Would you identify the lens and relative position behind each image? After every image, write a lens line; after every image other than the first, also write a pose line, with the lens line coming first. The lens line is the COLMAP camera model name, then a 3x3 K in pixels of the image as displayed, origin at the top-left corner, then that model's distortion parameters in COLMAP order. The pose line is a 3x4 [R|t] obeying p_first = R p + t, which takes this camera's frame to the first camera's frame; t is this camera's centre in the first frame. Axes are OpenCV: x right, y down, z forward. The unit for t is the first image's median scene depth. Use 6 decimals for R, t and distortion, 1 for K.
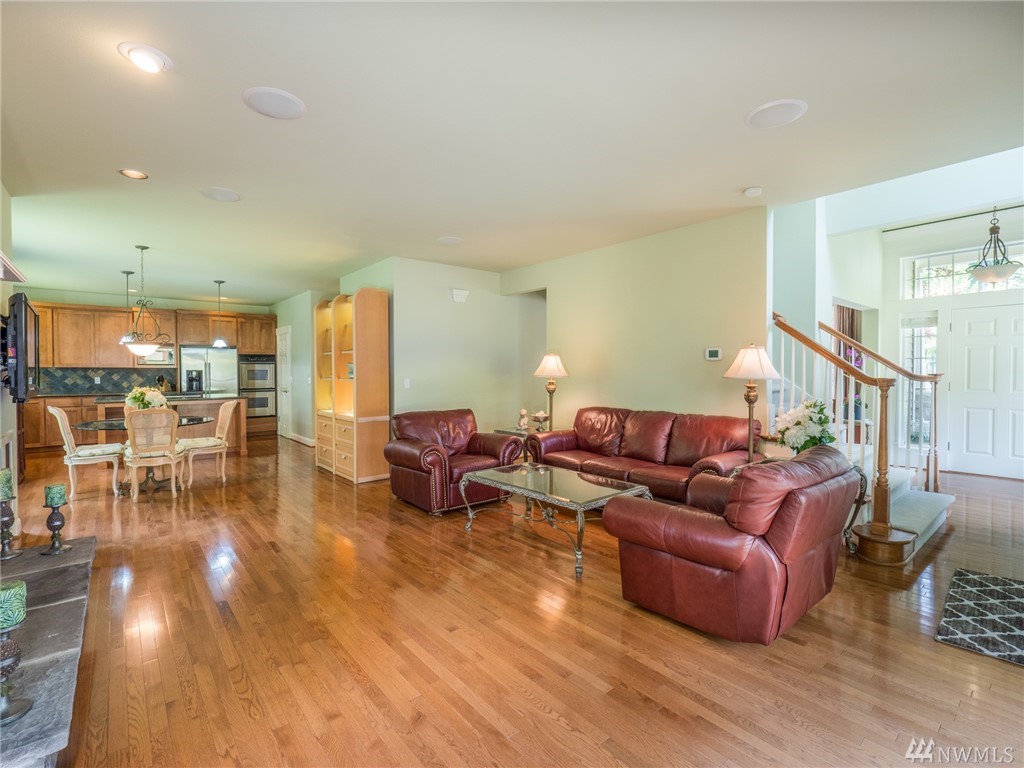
lens RADIAL K [[478.1, 0, 506.3], [0, 478.1, 379.8], [0, 0, 1]] dist [0.001069, 0.000089]
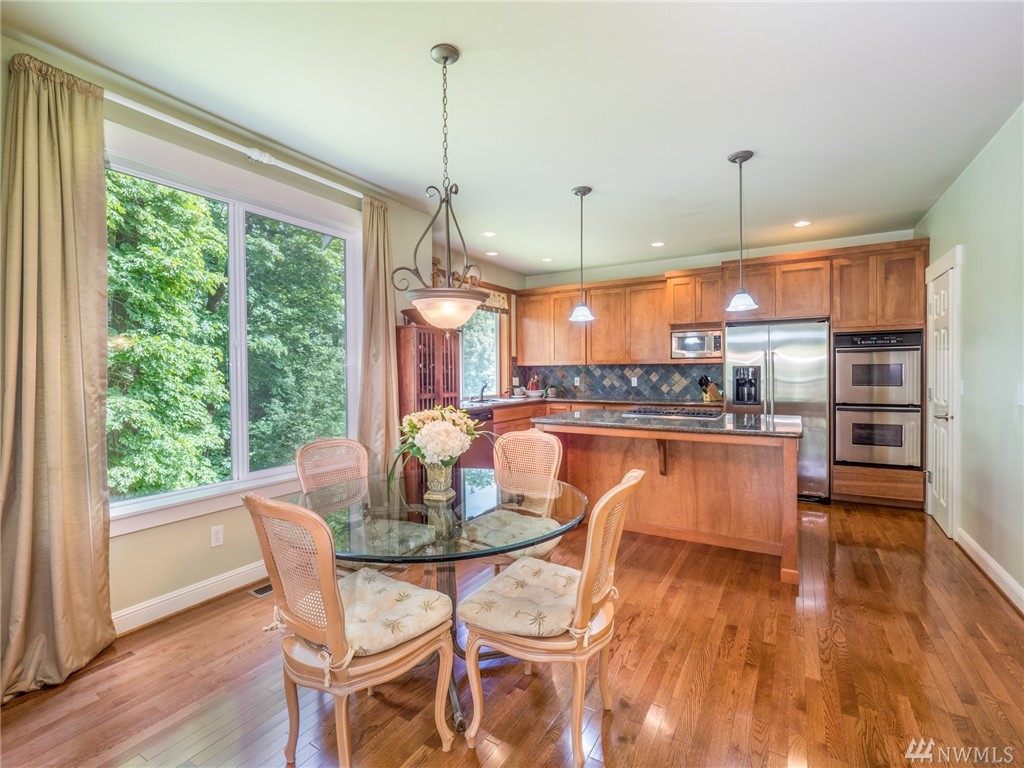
lens RADIAL K [[478.1, 0, 507.6], [0, 478.1, 379.7], [0, 0, 1]] dist [0.001069, 0.000089]
pose [[0.332554, 0.013229, -0.942992, -0.217647], [-0.011997, 0.999880, 0.009796, -0.006451], [0.943008, 0.008055, 0.332672, 0.548893]]
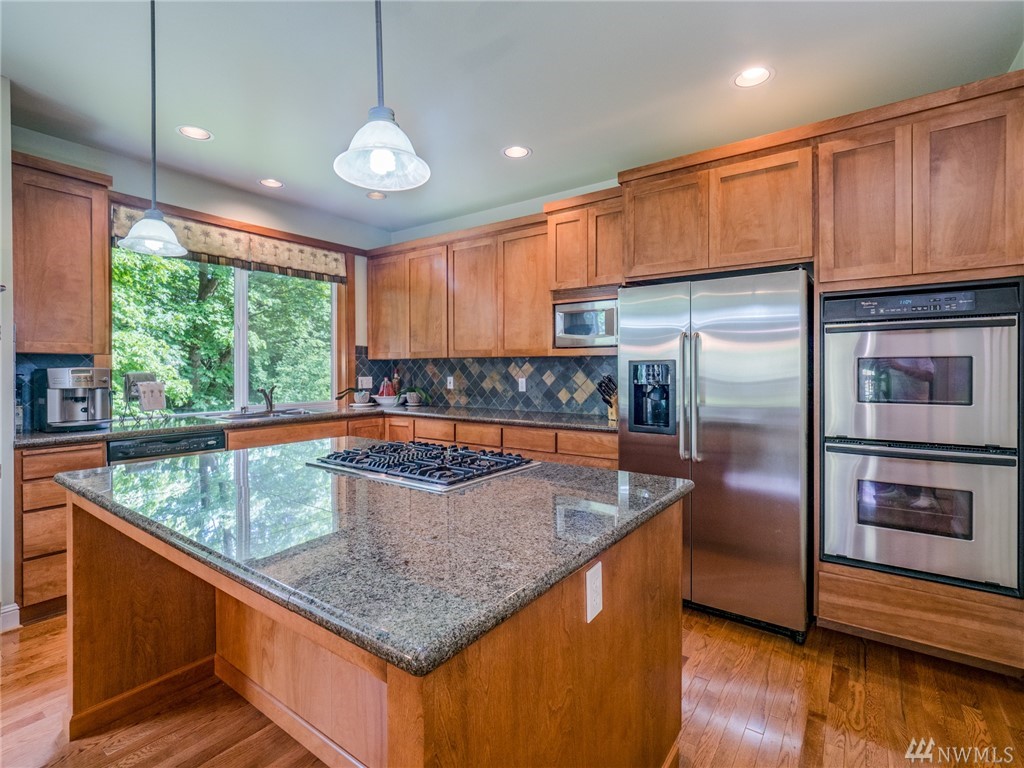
lens RADIAL K [[478.1, 0, 500.1], [0, 478.1, 371.7], [0, 0, 1]] dist [0.001069, 0.000089]
pose [[0.234707, 0.010170, -0.972013, -0.383502], [-0.015460, 0.999858, 0.006728, -0.013559], [0.971943, 0.013448, 0.234831, 0.832552]]
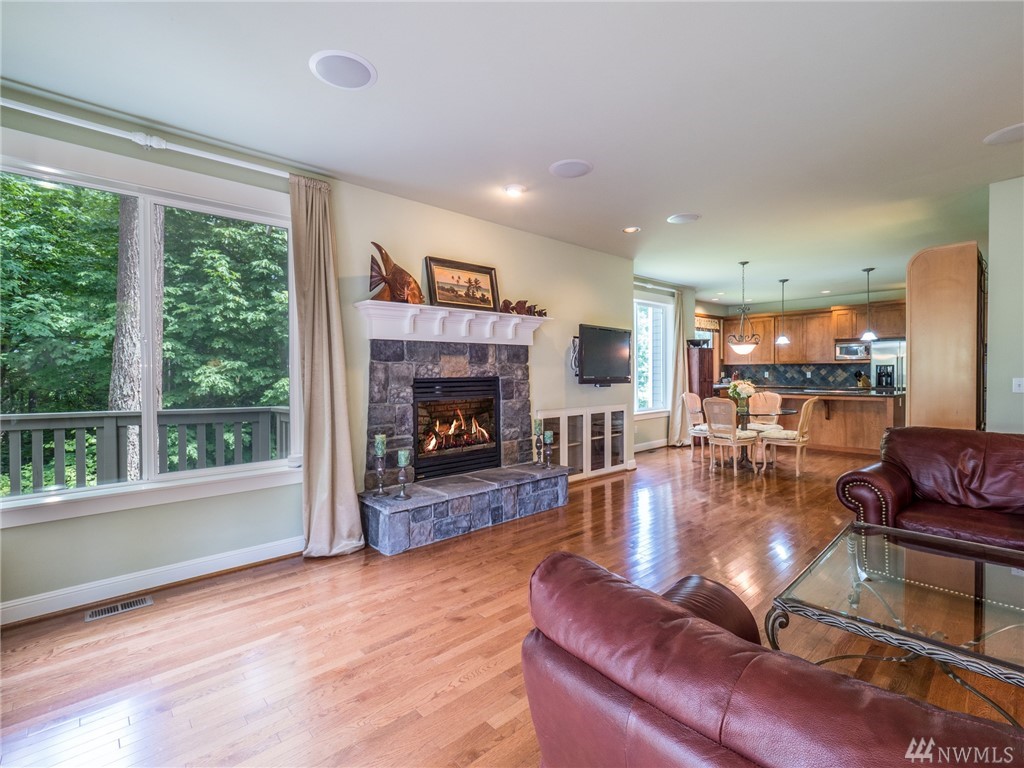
lens RADIAL K [[478.1, 0, 514.0], [0, 478.1, 378.3], [0, 0, 1]] dist [0.001069, 0.000089]
pose [[0.059454, 0.018379, -0.998062, 0.240594], [-0.010421, 0.999787, 0.017790, -0.003251], [0.998177, 0.009343, 0.059632, 0.215393]]
